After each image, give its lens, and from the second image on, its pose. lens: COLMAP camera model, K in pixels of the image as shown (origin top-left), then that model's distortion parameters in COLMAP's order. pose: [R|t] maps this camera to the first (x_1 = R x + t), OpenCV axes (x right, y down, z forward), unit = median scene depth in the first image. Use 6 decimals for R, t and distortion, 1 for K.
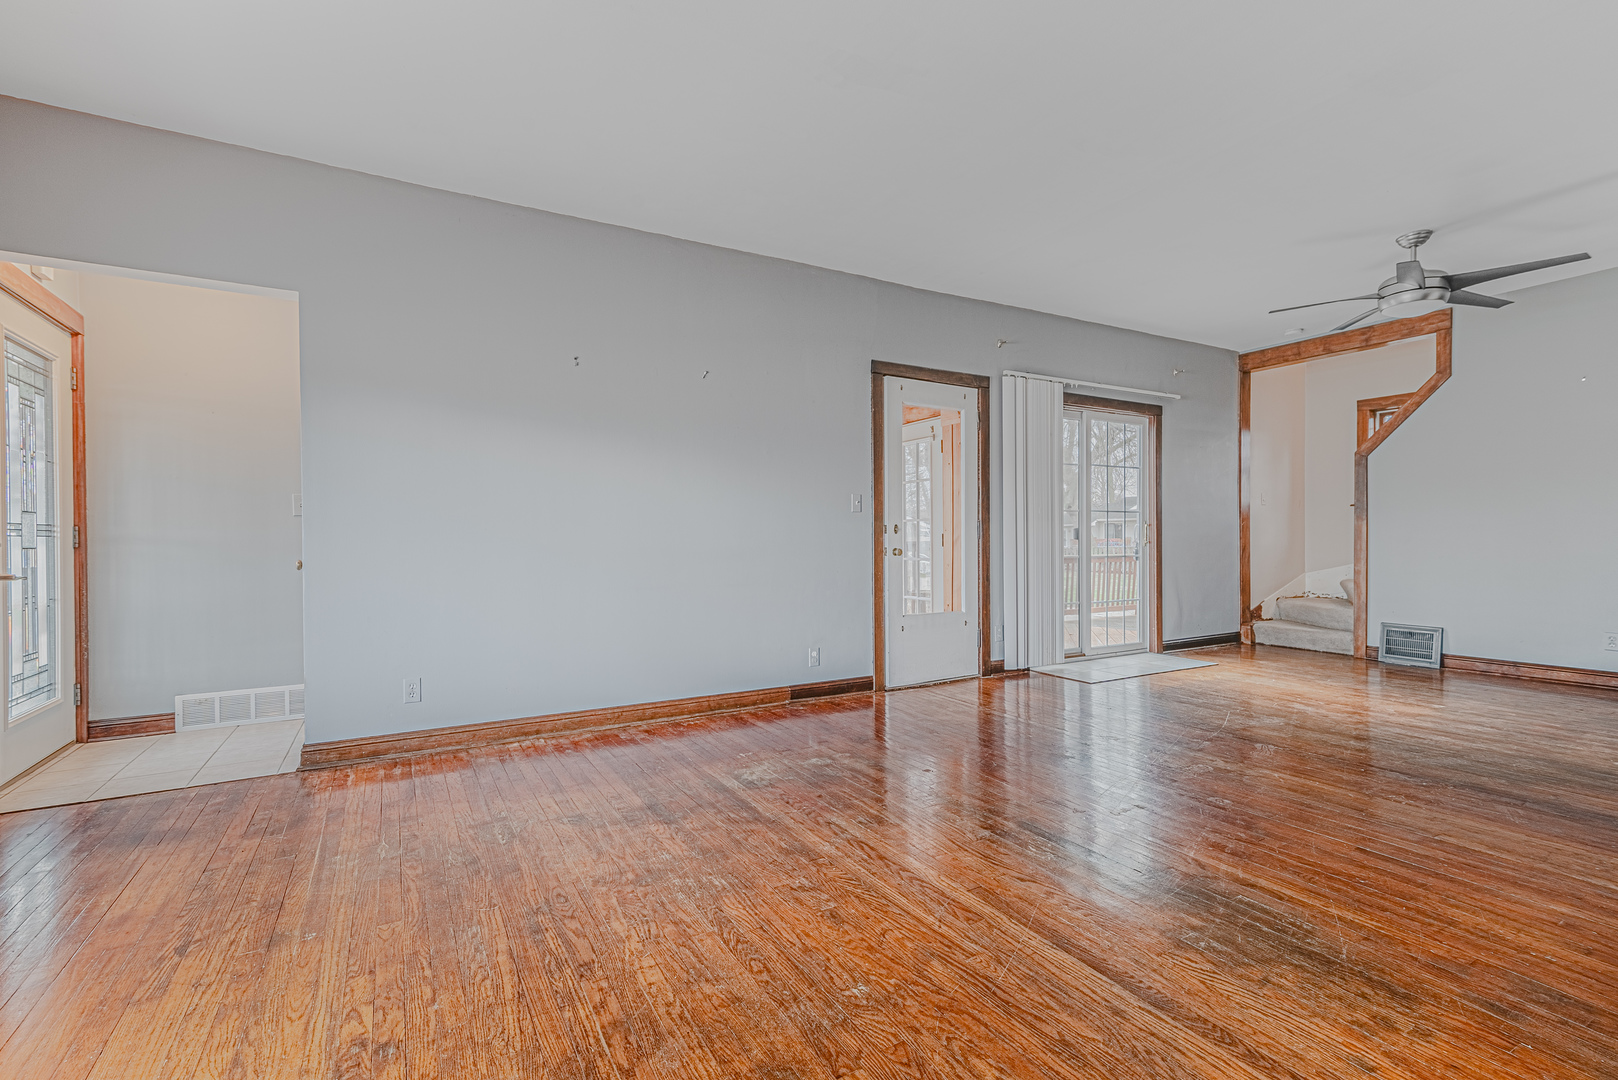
lens RADIAL K [[724.1, 0, 809.0], [0, 724.1, 540.0], [0, 0, 1]] dist [0.010993, -0.000953]
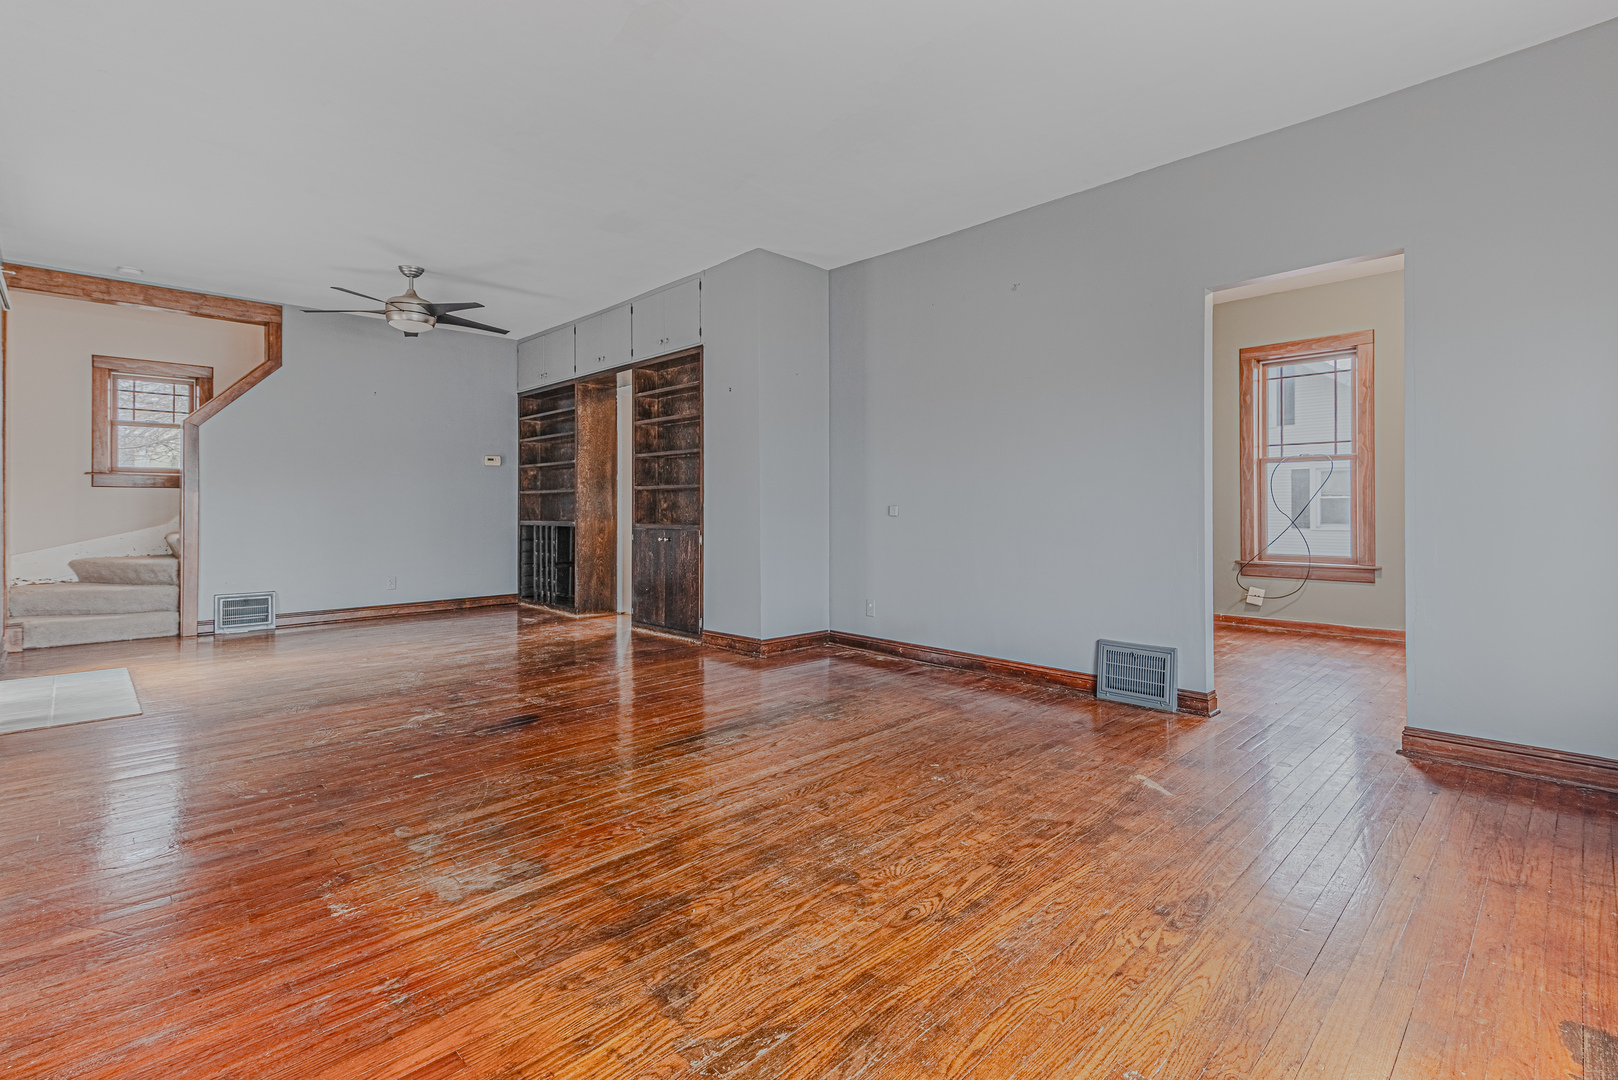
lens RADIAL K [[745.5, 0, 806.1], [0, 745.5, 508.9], [0, 0, 1]] dist [0.017207, -0.000172]
pose [[-0.242316, 0.002343, 0.970195, -0.979946], [0.007392, 0.999973, -0.000568, 0.004567], [-0.970169, 0.007034, -0.242327, 1.105377]]
